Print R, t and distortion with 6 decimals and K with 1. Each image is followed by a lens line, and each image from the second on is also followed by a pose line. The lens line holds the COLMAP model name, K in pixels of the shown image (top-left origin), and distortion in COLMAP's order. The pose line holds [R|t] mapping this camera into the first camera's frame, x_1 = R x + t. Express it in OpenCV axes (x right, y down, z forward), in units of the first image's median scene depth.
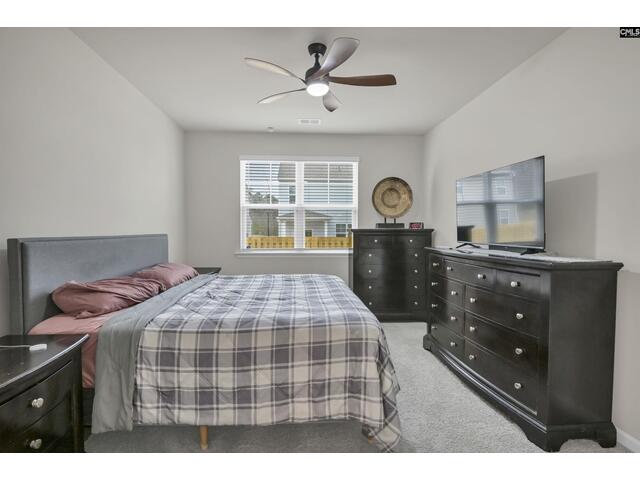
lens RADIAL K [[296.3, 0, 306.8], [0, 296.3, 236.5], [0, 0, 1]] dist [0.000265, -0.000130]
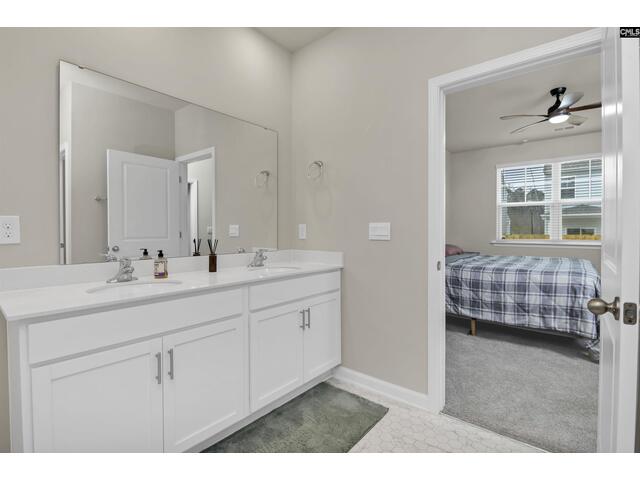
lens RADIAL K [[314.4, 0, 314.0], [0, 314.4, 234.9], [0, 0, 1]] dist [-0.013116, -0.000505]
pose [[0.733665, 0.005571, -0.679489, 0.194703], [-0.017341, 0.999794, -0.010527, 0.089069], [0.679291, 0.019506, 0.733610, -0.870961]]
